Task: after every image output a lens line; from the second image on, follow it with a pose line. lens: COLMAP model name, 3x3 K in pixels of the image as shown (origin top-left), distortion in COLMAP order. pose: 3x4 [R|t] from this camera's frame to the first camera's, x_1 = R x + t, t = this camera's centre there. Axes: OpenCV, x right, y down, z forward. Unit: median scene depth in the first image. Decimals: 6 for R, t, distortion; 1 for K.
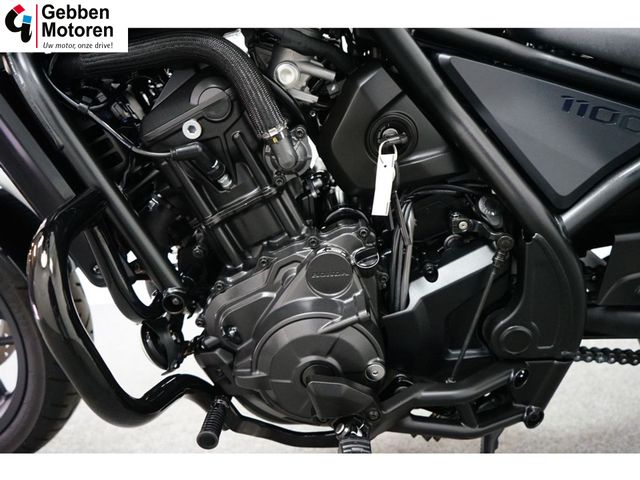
lens RADIAL K [[527.2, 0, 320.0], [0, 527.2, 240.0], [0, 0, 1]] dist [-0.000584, -0.000671]
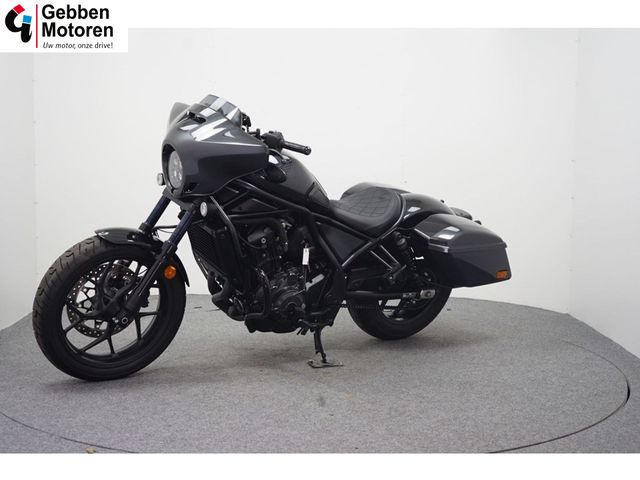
lens RADIAL K [[923.7, 0, 320.0], [0, 923.7, 240.0], [0, 0, 1]] dist [-0.006139, 0.003467]
pose [[0.789199, 0.018876, 0.613847, -3.700358], [0.016560, 0.998510, -0.051995, 0.118636], [-0.613914, 0.051200, 0.787711, -4.100574]]
